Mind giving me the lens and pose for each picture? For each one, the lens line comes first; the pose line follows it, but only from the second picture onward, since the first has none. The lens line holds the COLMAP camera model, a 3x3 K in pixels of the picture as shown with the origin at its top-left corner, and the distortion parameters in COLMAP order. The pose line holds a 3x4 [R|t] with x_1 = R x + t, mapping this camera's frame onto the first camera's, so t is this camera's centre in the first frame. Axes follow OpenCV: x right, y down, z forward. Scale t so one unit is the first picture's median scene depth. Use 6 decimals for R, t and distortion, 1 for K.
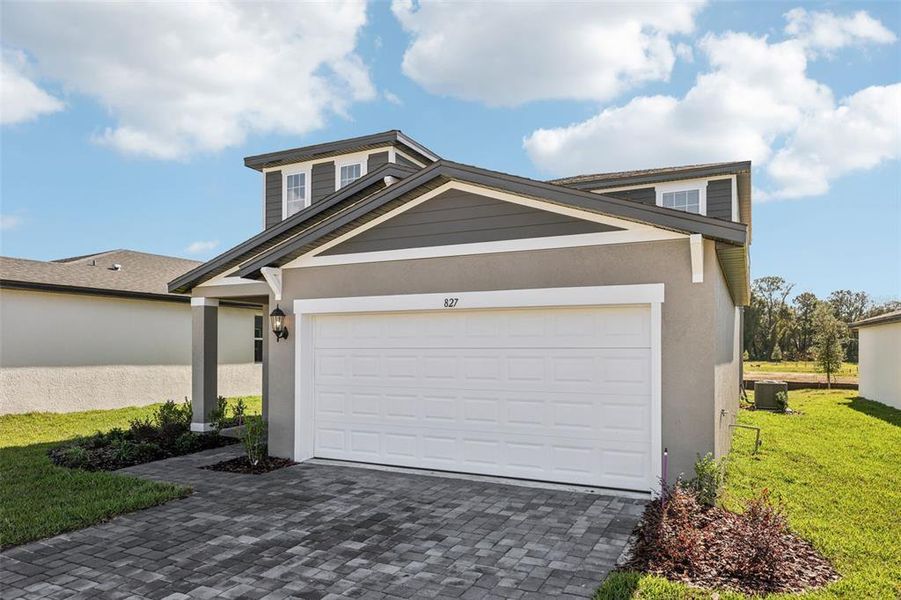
lens RADIAL K [[607.4, 0, 447.9], [0, 607.4, 350.0], [0, 0, 1]] dist [0.009378, 0.003420]
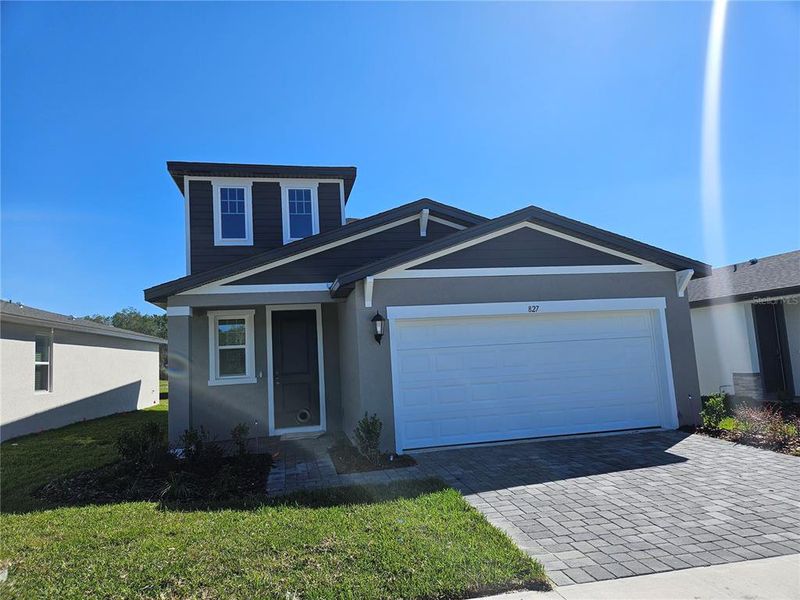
lens RADIAL K [[538.4, 0, 400.0], [0, 538.4, 300.0], [0, 0, 1]] dist [0.072138, -0.064139]
pose [[0.777043, 0.023056, 0.629025, -1.044918], [0.058051, 0.992445, -0.108087, 0.017047], [-0.626765, 0.120504, 0.769834, 0.267408]]
